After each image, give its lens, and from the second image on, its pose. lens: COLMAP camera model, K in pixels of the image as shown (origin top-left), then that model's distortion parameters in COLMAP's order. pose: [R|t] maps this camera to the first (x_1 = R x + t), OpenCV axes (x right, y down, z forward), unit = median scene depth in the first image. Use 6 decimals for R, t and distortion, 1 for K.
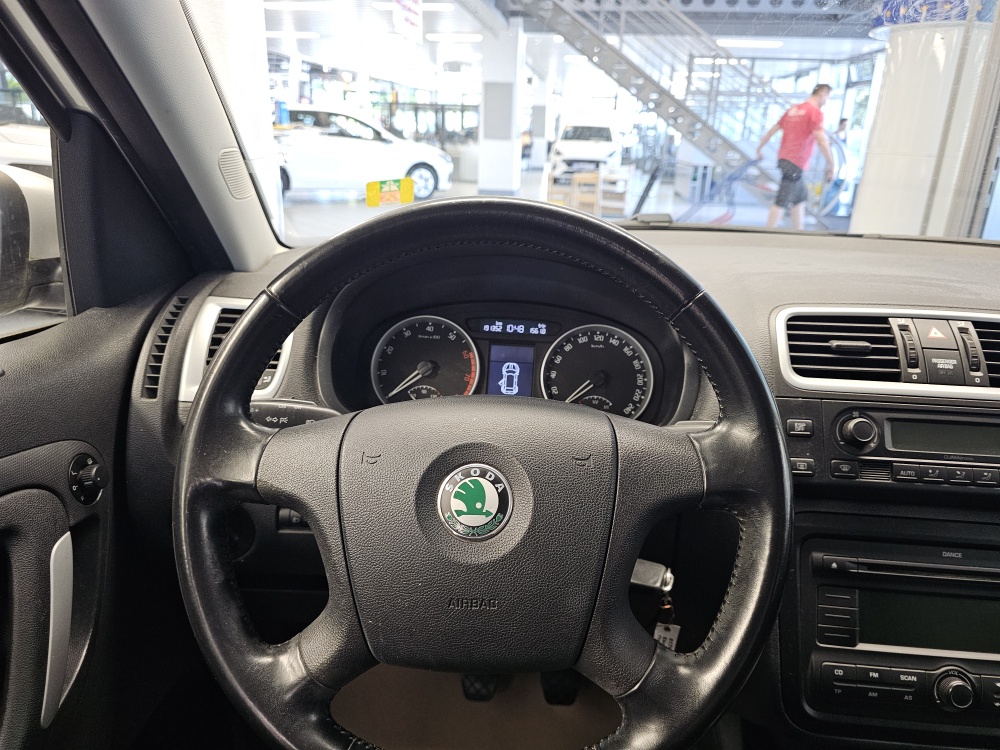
lens RADIAL K [[671.4, 0, 508.2], [0, 671.4, 372.4], [0, 0, 1]] dist [0.046990, -0.053914]
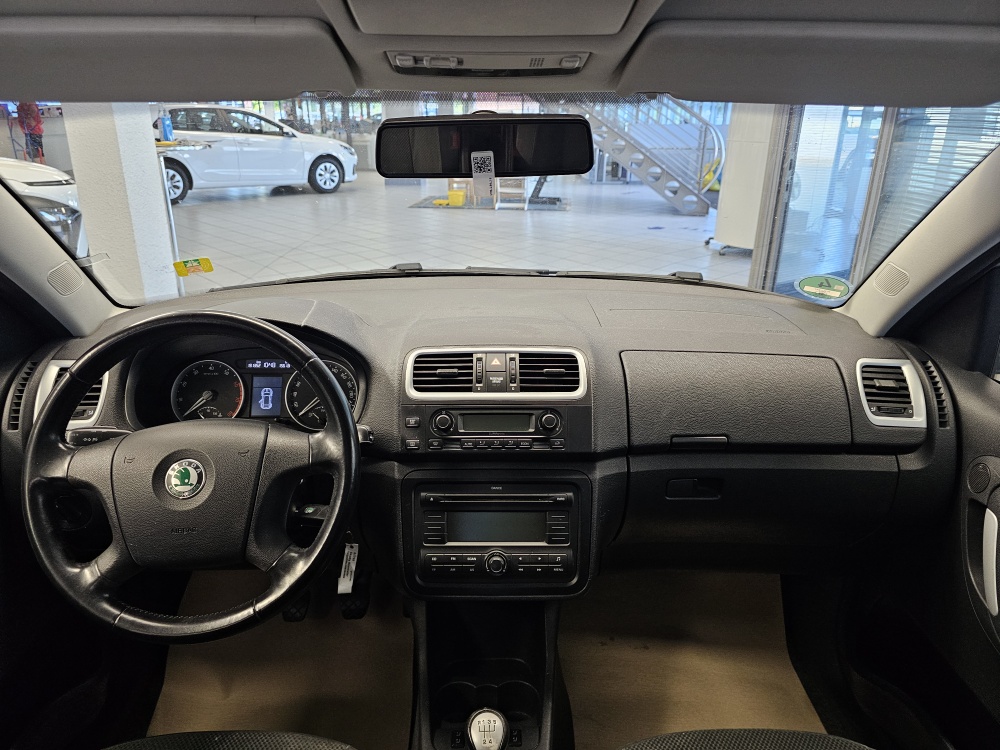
lens RADIAL K [[665.3, 0, 500.9], [0, 665.3, 357.8], [0, 0, 1]] dist [0.072298, -0.102077]
pose [[0.994148, -0.056636, 0.091989, 0.490223], [0.055757, 0.998371, 0.012101, -0.088567], [-0.092525, -0.006901, 0.995686, -0.700728]]
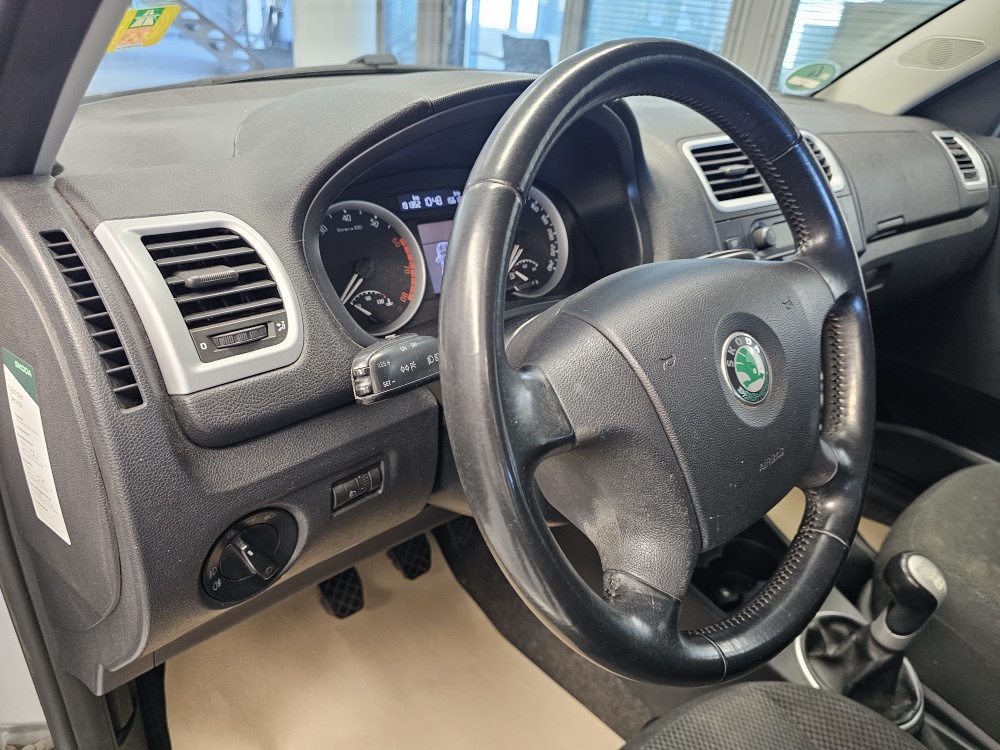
lens RADIAL K [[675.7, 0, 473.5], [0, 675.7, 391.9], [0, 0, 1]] dist [0.004306, -0.000750]
pose [[0.731348, -0.320307, 0.602108, -0.683427], [0.173761, 0.941227, 0.289652, -0.096204], [-0.659498, -0.107214, 0.744021, 0.374809]]
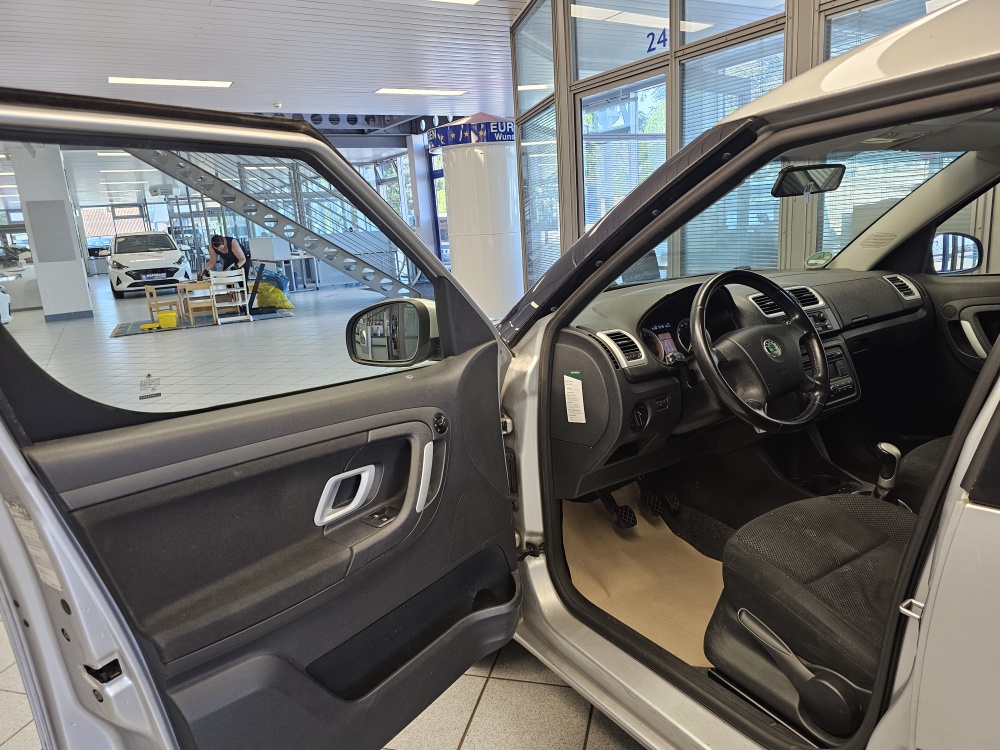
lens RADIAL K [[669.9, 0, 495.4], [0, 669.9, 375.6], [0, 0, 1]] dist [0.041649, -0.004603]
pose [[0.790124, -0.221601, 0.571487, -2.418825], [0.289577, 0.956703, -0.029389, 0.003994], [-0.540230, 0.188711, 0.820085, -0.839769]]
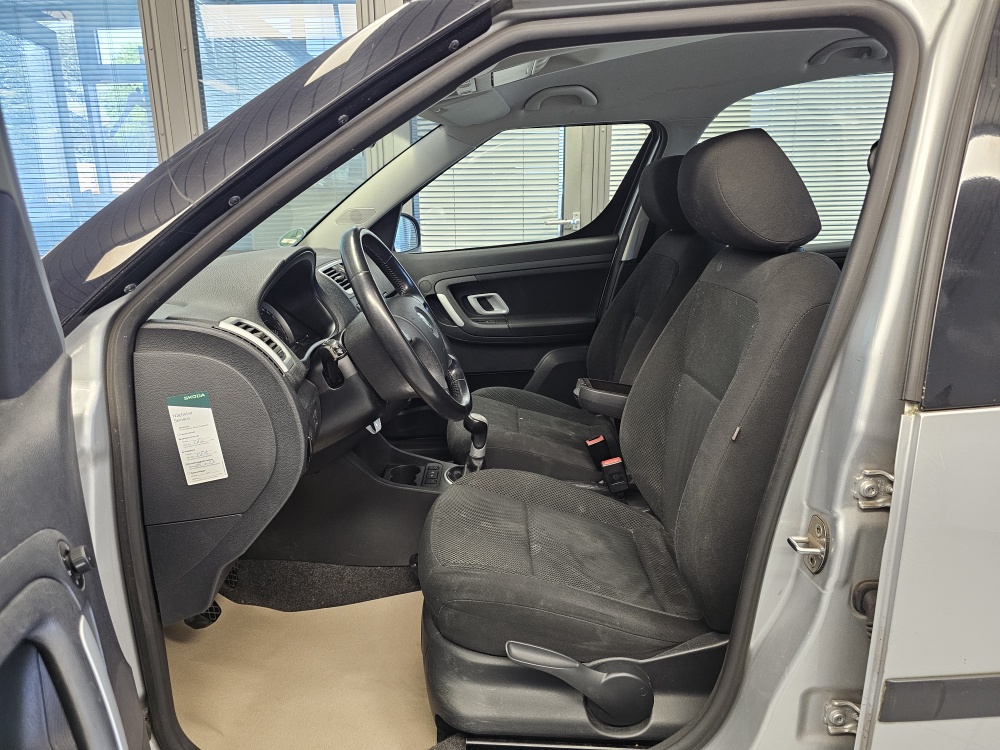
lens RADIAL K [[669.9, 0, 495.4], [0, 669.9, 375.6], [0, 0, 1]] dist [0.041649, -0.004603]
pose [[-0.084678, -0.282567, 0.955503, -2.141240], [0.342658, 0.892202, 0.294214, -0.259968], [-0.935636, 0.352324, 0.021274, 0.519528]]
